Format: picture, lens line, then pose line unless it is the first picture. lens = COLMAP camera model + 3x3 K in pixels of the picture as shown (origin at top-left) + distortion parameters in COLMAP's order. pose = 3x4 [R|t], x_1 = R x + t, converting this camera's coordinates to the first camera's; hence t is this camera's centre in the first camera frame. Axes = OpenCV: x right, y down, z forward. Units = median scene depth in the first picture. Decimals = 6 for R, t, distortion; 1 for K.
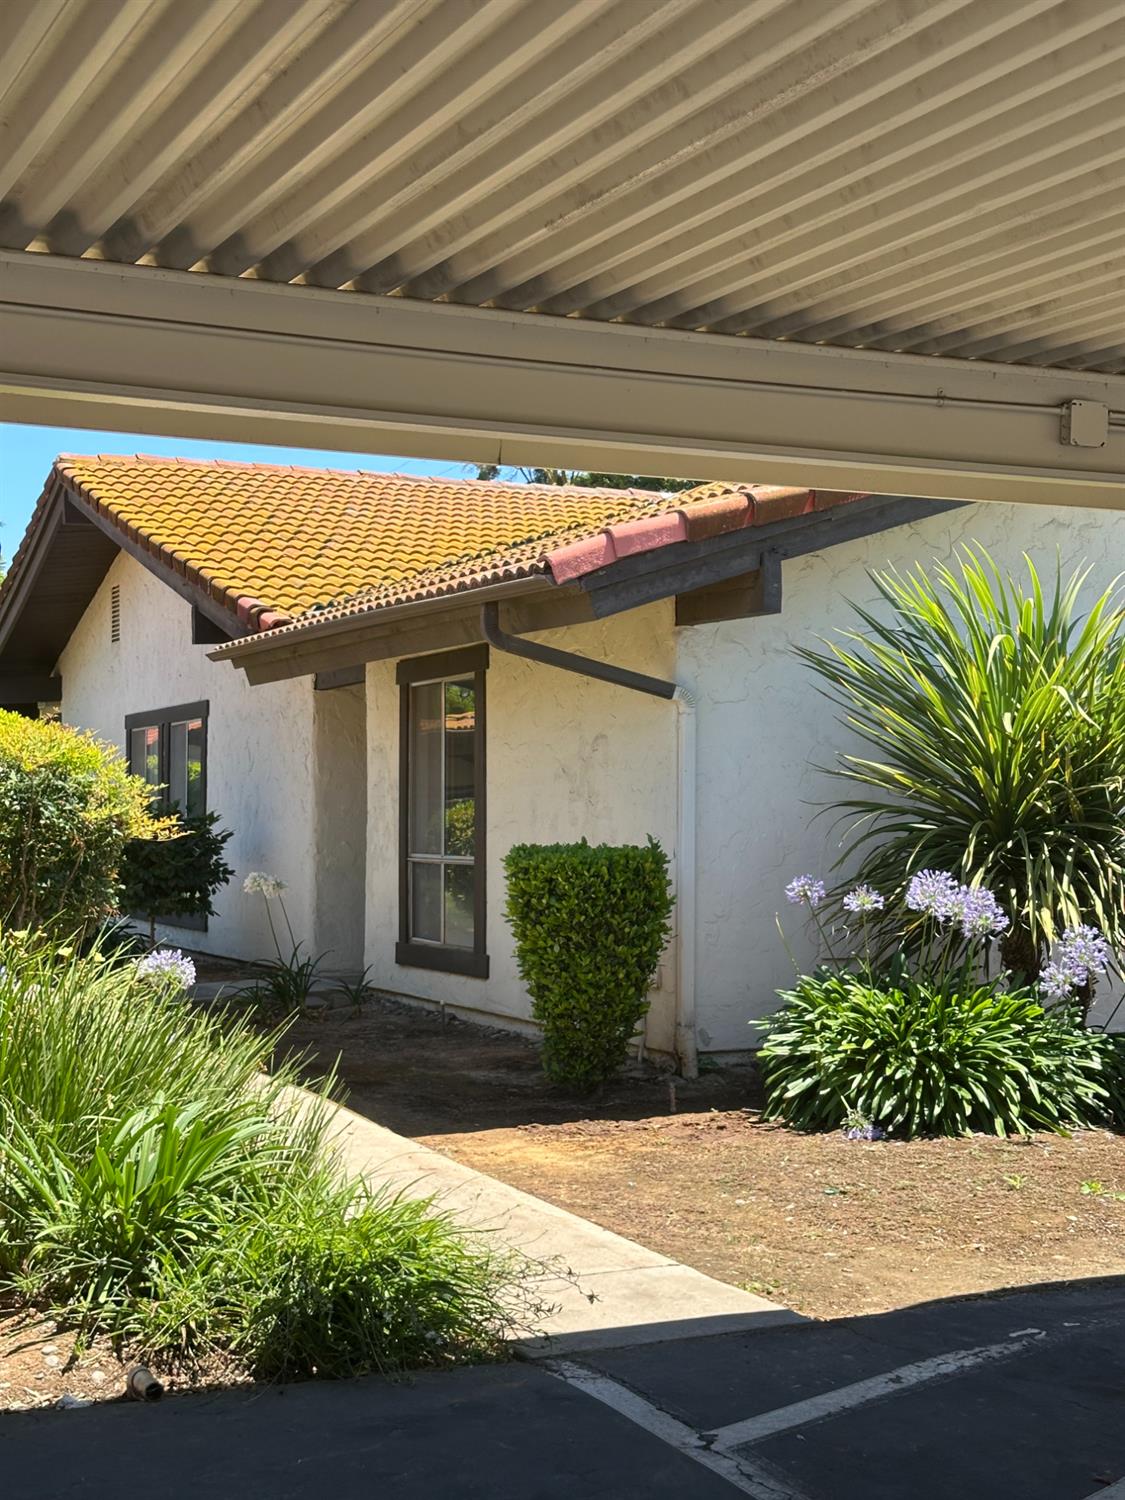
lens RADIAL K [[2057.2, 0, 556.4], [0, 2057.2, 745.6], [0, 0, 1]] dist [0.152686, 0.009606]
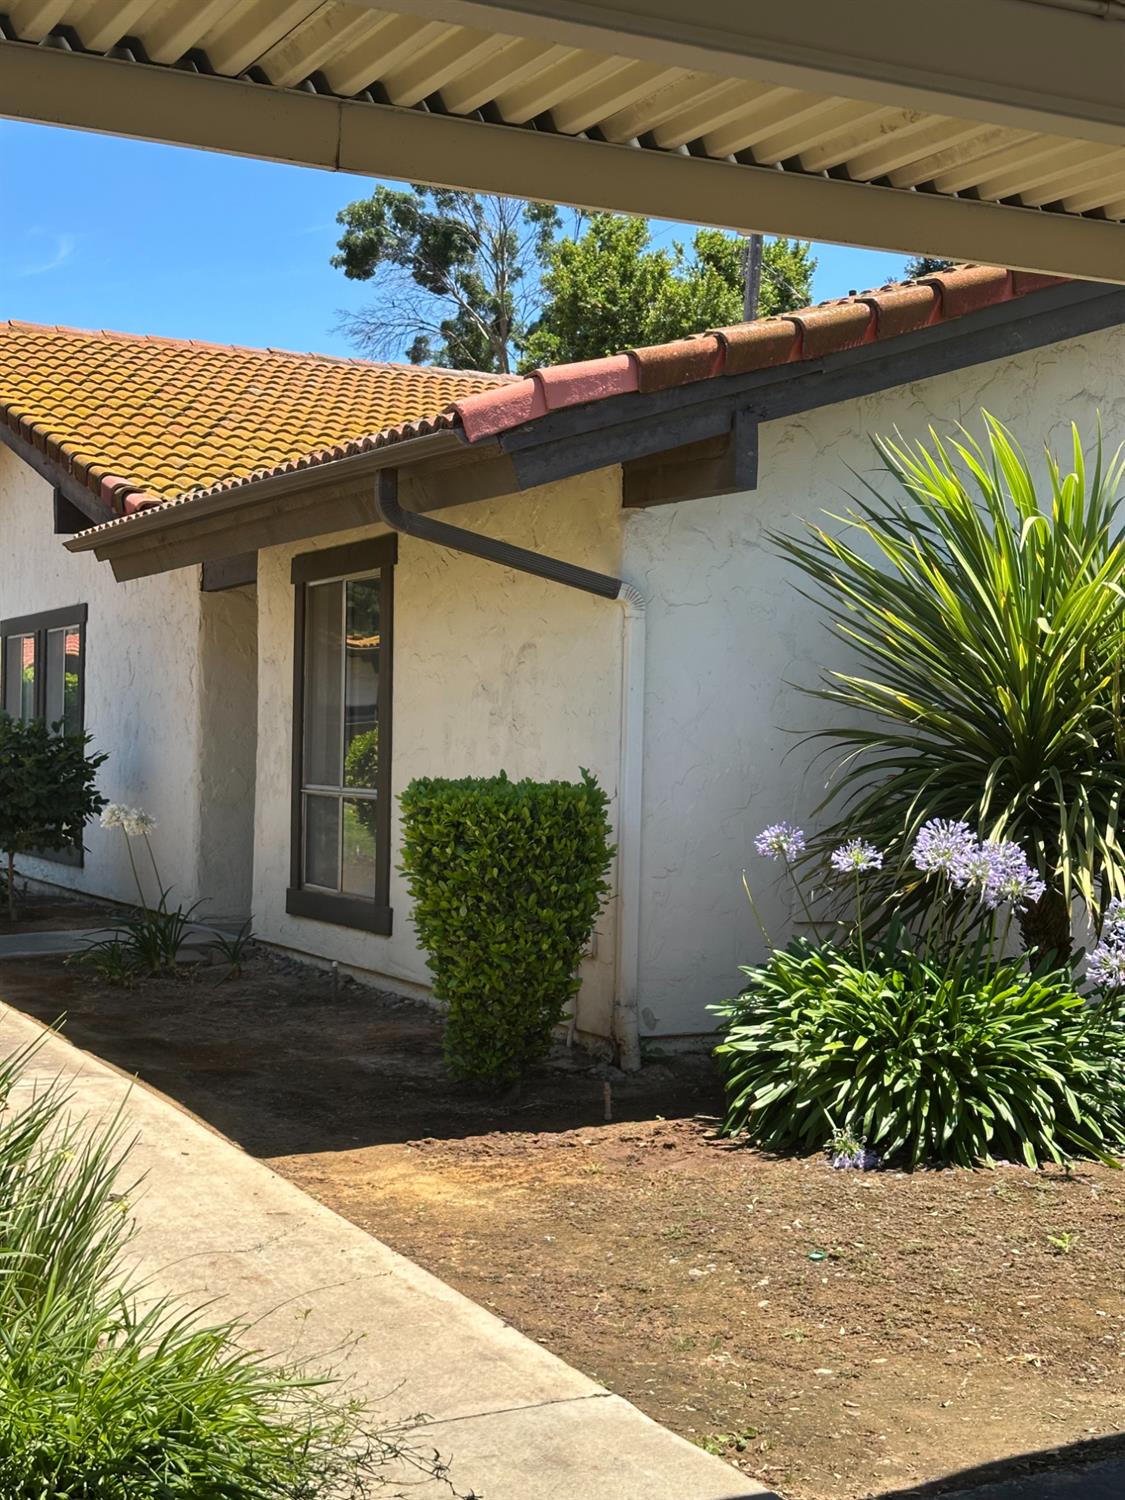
lens RADIAL K [[2057.2, 0, 556.4], [0, 2057.2, 745.6], [0, 0, 1]] dist [0.152686, 0.009606]
pose [[0.999530, 0.015358, 0.026543, 0.013565], [-0.016295, 0.999238, 0.035457, 0.006883], [-0.025979, -0.035873, 0.999019, 0.215318]]
